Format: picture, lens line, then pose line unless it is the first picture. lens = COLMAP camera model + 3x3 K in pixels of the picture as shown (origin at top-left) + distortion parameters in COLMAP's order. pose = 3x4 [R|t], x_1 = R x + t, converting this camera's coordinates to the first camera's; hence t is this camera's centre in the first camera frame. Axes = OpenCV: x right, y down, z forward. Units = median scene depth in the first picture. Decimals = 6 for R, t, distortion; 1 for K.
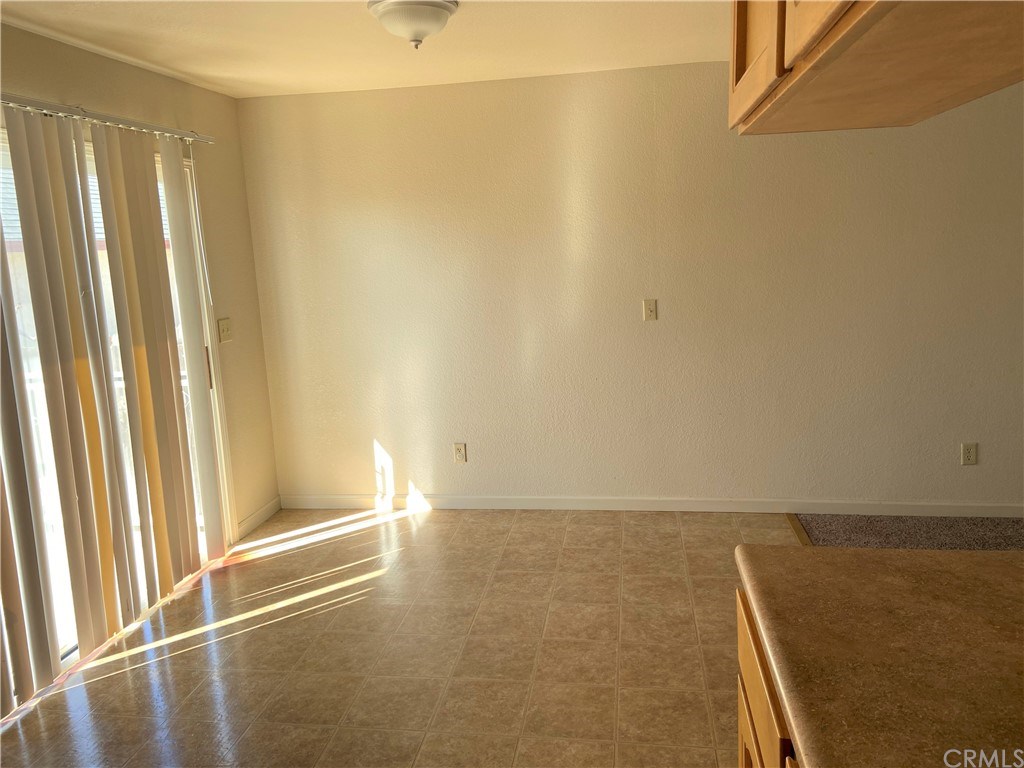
lens RADIAL K [[764.0, 0, 511.8], [0, 764.0, 369.4], [0, 0, 1]] dist [0.126580, -0.164112]
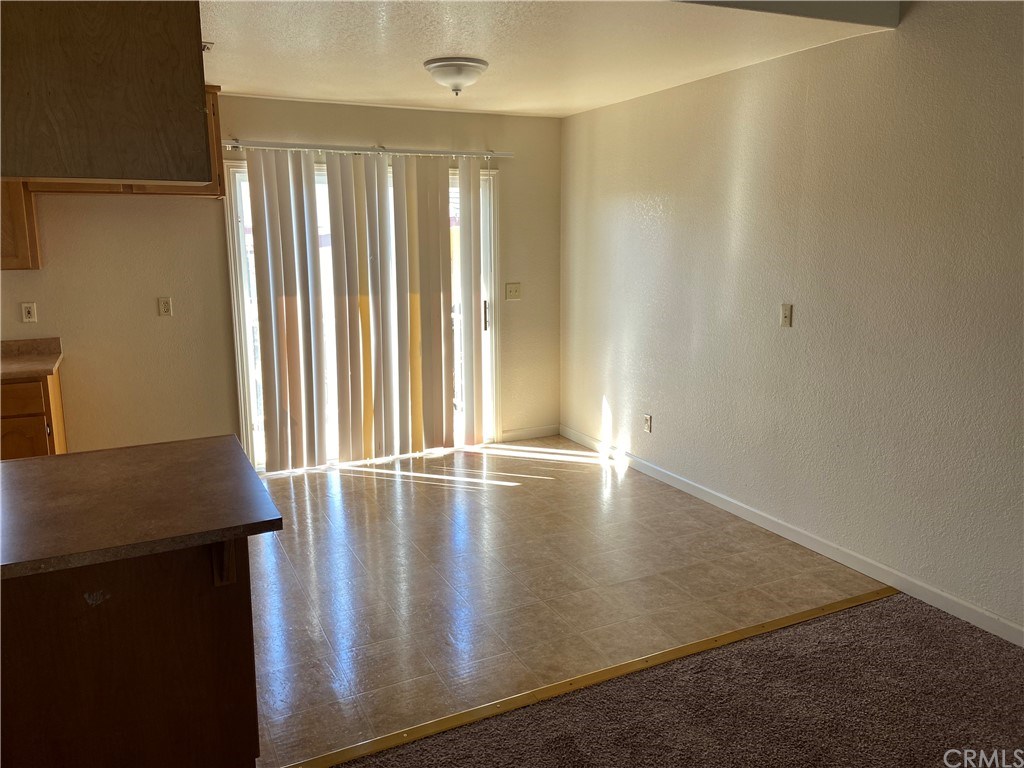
lens RADIAL K [[764.0, 0, 511.8], [0, 764.0, 369.4], [0, 0, 1]] dist [0.126580, -0.164112]
pose [[0.573611, 0.182714, -0.798490, 0.797045], [-0.150418, 0.981724, 0.116586, -0.078010], [0.805199, 0.053232, 0.590611, 0.206989]]
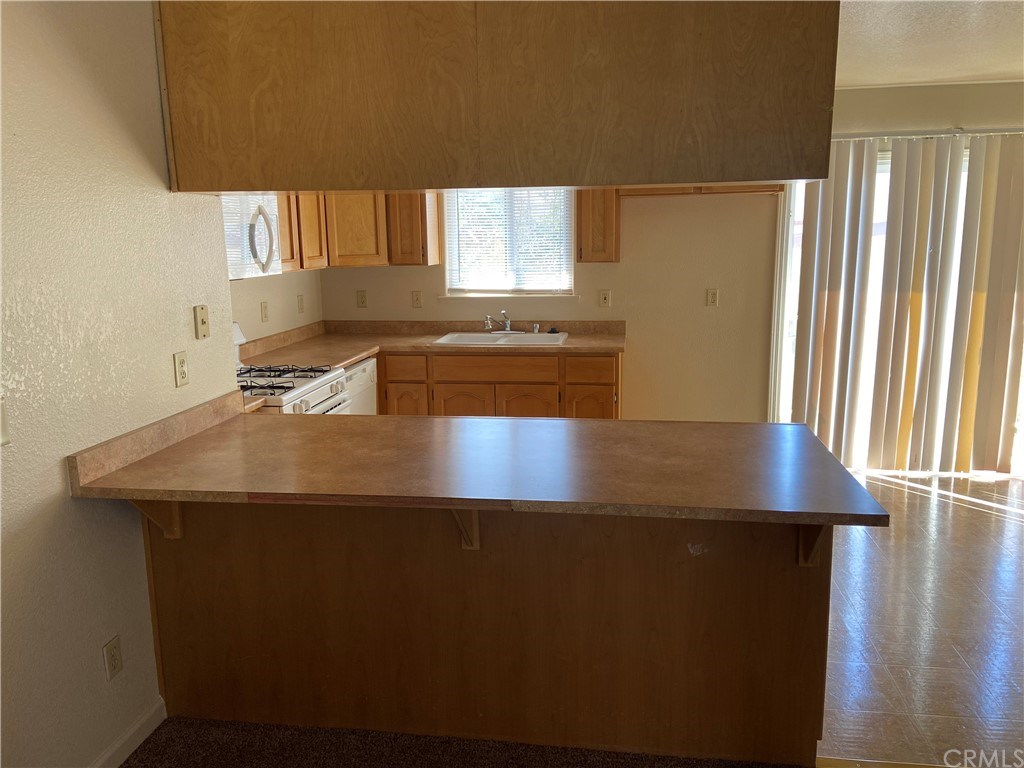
lens RADIAL K [[764.0, 0, 511.8], [0, 764.0, 369.4], [0, 0, 1]] dist [0.126580, -0.164112]
pose [[0.003819, 0.218695, -0.975786, 0.795602], [-0.145037, 0.965596, 0.215844, -0.065906], [0.989419, 0.140701, 0.035406, 0.119479]]
